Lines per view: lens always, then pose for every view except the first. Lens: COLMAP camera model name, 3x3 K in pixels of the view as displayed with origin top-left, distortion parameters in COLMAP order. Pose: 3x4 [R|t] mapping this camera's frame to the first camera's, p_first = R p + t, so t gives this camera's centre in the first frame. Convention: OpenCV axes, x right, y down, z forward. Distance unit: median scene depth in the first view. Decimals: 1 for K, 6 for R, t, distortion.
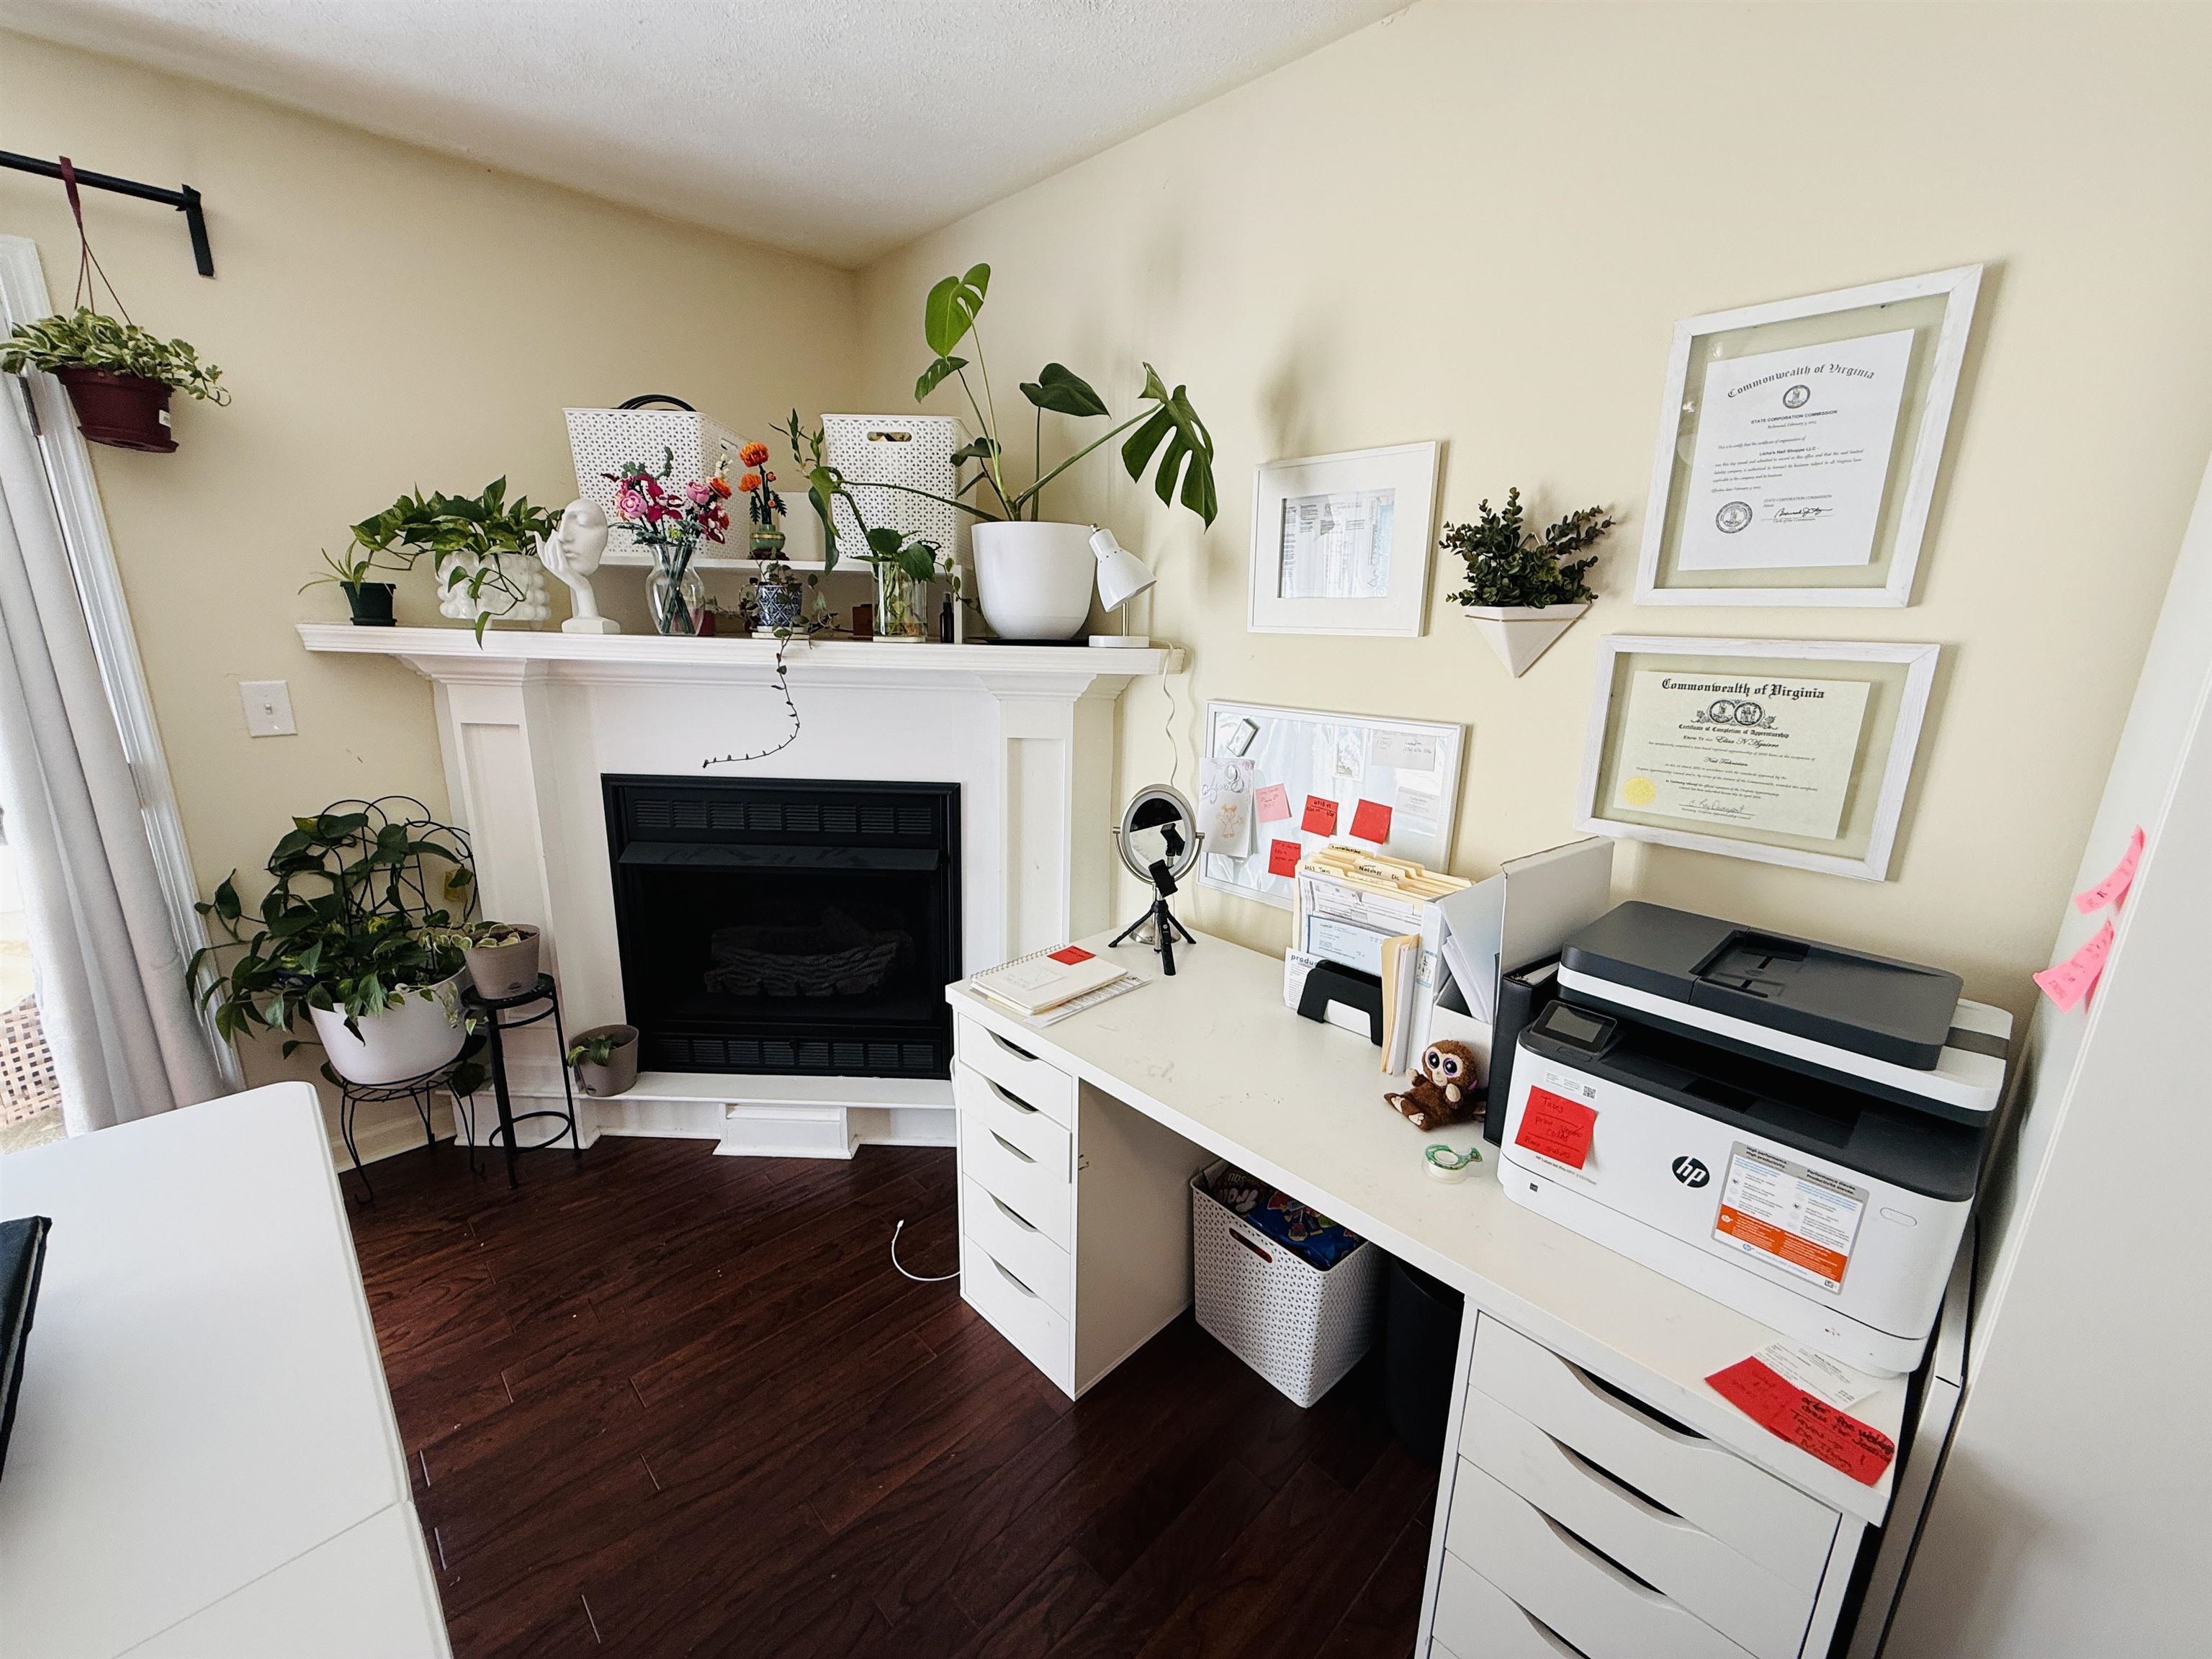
lens RADIAL K [[882.3, 0, 1093.9], [0, 882.3, 826.9], [0, 0, 1]] dist [-0.002166, 0.000966]
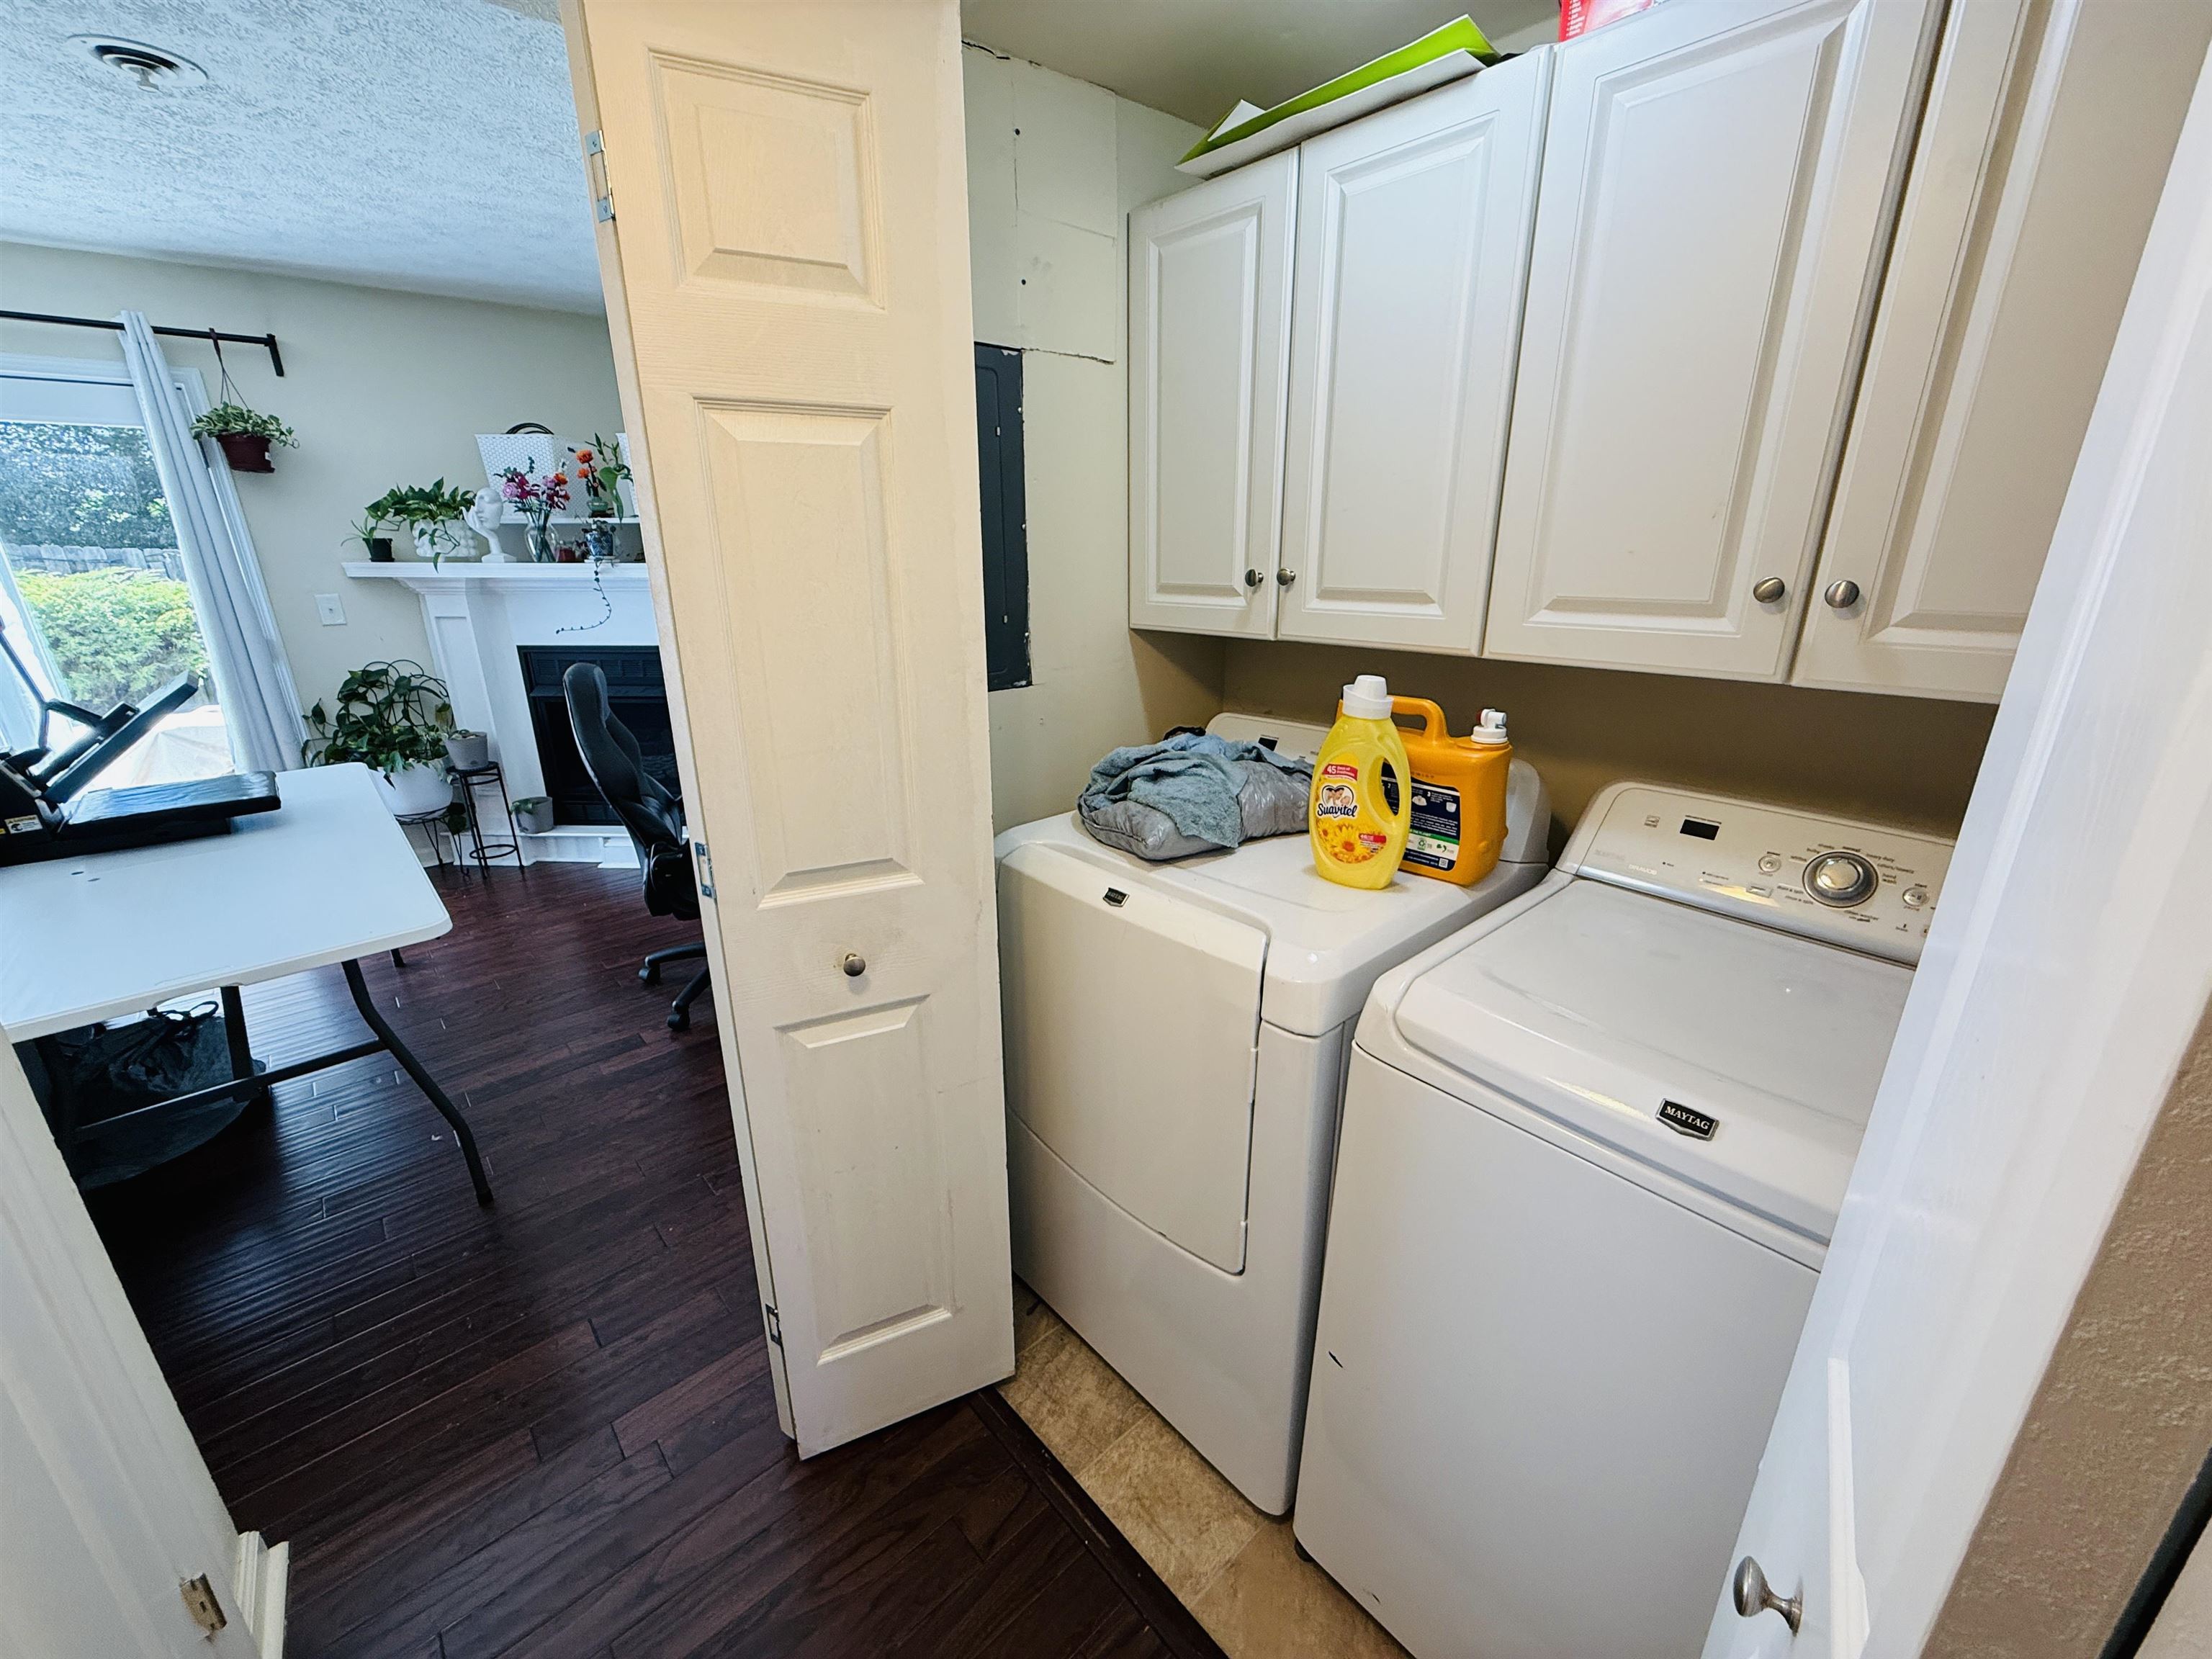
lens RADIAL K [[882.3, 0, 1091.8], [0, 882.3, 825.0], [0, 0, 1]] dist [-0.002166, 0.000966]
pose [[0.999026, -0.018213, -0.040182, 0.712143], [0.021160, 0.997019, 0.074198, 0.209531], [0.038711, -0.074976, 0.996434, -0.800034]]
